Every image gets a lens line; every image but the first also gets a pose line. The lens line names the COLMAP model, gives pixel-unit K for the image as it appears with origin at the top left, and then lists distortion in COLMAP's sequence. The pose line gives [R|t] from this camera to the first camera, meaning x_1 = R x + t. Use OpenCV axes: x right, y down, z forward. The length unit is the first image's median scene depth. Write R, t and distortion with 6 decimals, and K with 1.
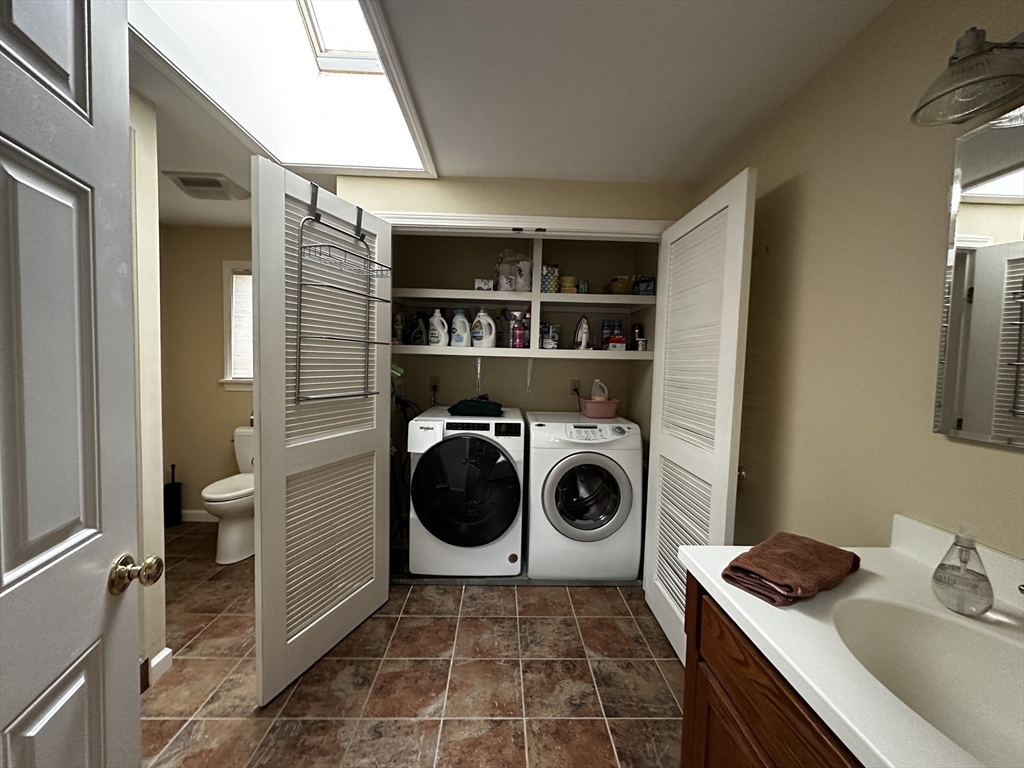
lens RADIAL K [[409.0, 0, 507.4], [0, 409.0, 381.5], [0, 0, 1]] dist [0.012360, -0.000715]
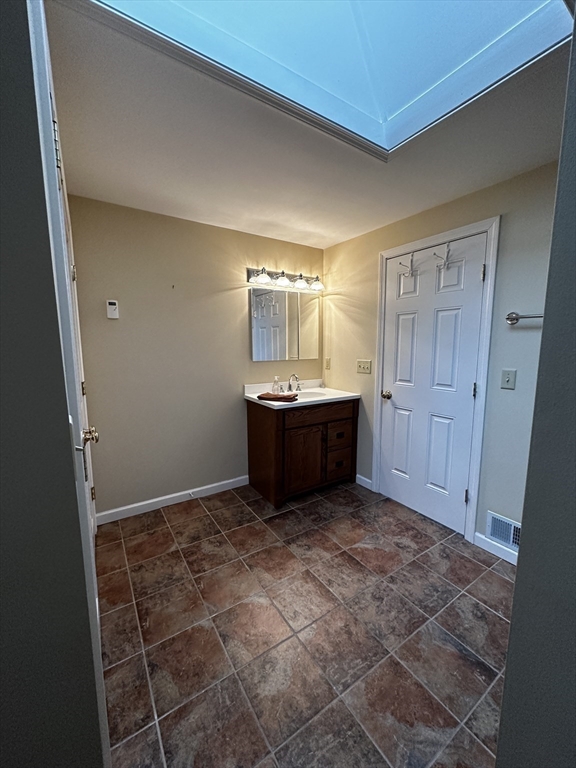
lens RADIAL K [[306.7, 0, 289.8], [0, 306.7, 383.7], [0, 0, 1]] dist [0.012360, -0.000715]
pose [[-0.536889, -0.131857, 0.833285, -0.908379], [0.028360, 0.984332, 0.174031, -0.091964], [-0.843176, 0.117067, -0.524738, 1.243394]]
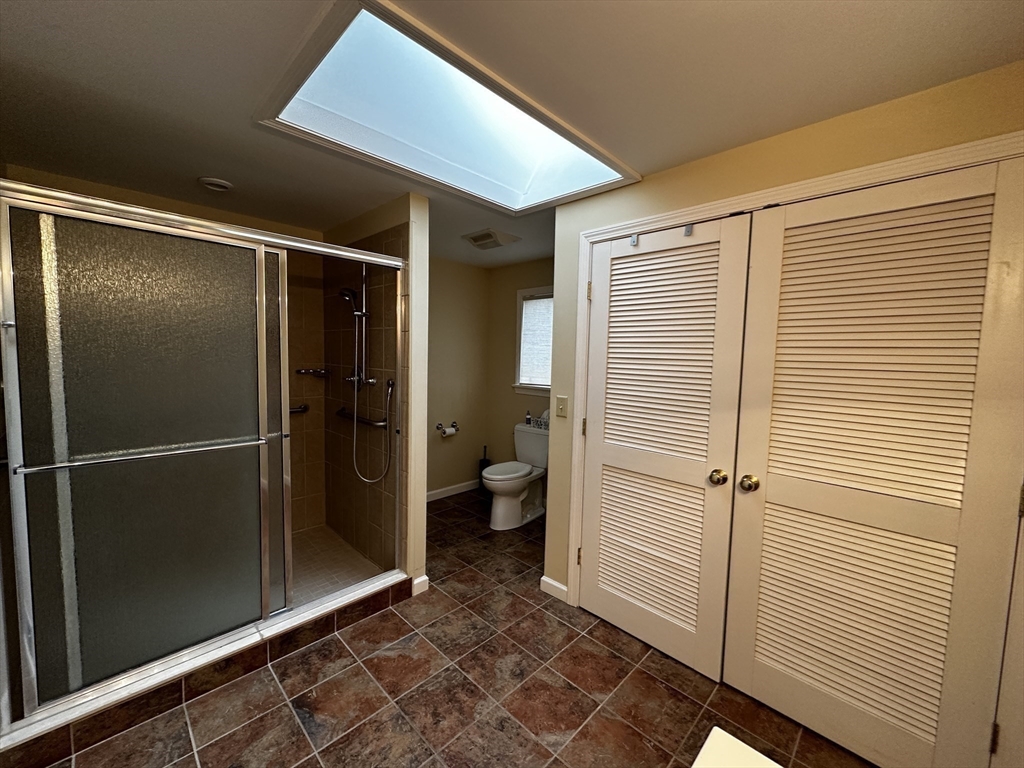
lens RADIAL K [[409.0, 0, 516.1], [0, 409.0, 384.7], [0, 0, 1]] dist [0.012360, -0.000715]
pose [[0.705417, 0.047233, -0.707217, 0.370139], [-0.043467, 0.998782, 0.023349, -0.062163], [0.707458, 0.014270, 0.706611, 0.206708]]
